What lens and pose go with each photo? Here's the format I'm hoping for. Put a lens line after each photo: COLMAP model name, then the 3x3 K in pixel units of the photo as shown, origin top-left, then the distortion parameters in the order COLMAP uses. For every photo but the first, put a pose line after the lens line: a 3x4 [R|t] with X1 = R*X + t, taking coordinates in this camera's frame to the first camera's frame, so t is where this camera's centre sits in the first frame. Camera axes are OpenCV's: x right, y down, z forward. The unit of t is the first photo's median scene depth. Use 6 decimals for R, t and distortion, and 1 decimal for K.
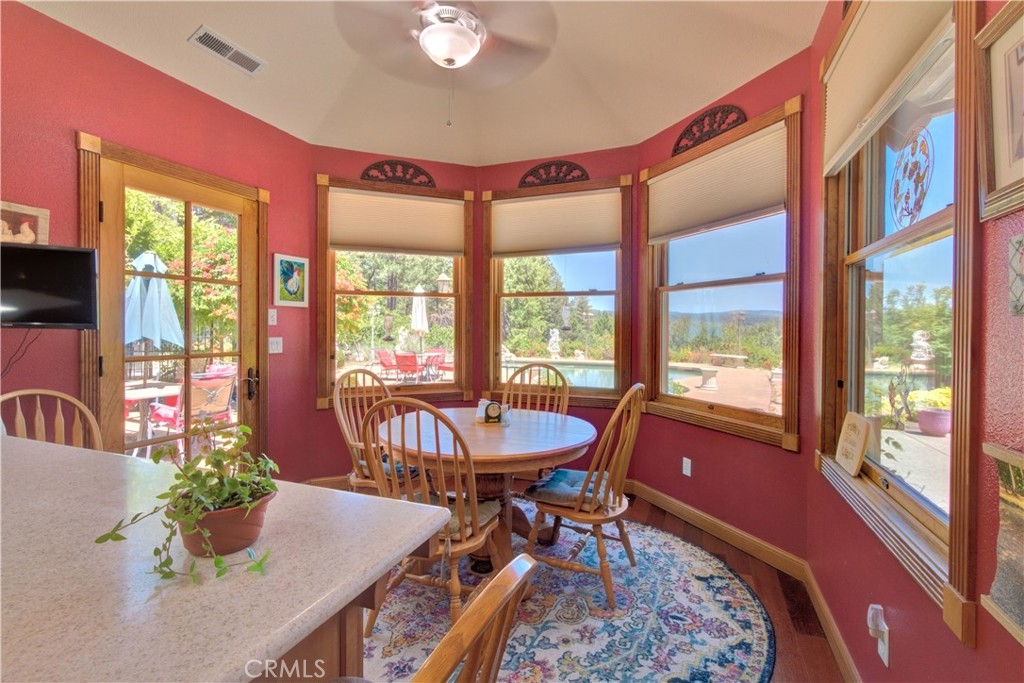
lens RADIAL K [[469.2, 0, 495.6], [0, 469.2, 334.8], [0, 0, 1]] dist [-0.000399, 0.000015]
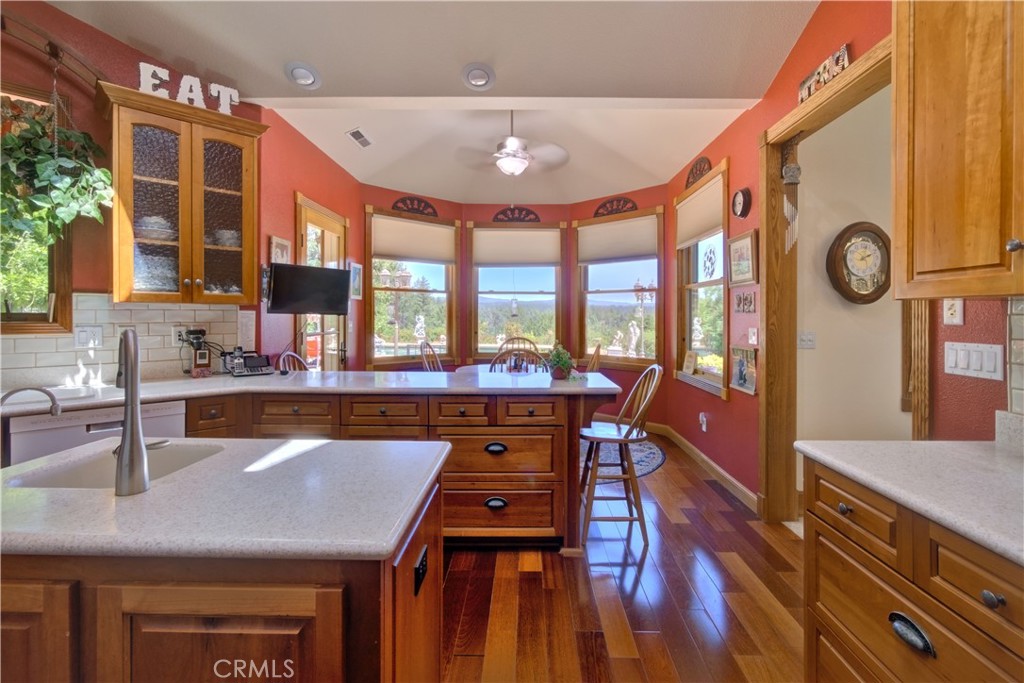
lens RADIAL K [[476.1, 0, 511.5], [0, 476.1, 316.3], [0, 0, 1]] dist [-0.000202, 0.000050]
pose [[0.931862, 0.001435, 0.362810, -0.489028], [0.002547, 0.999942, -0.010496, 0.006062], [-0.362804, 0.010705, 0.931804, -0.475597]]
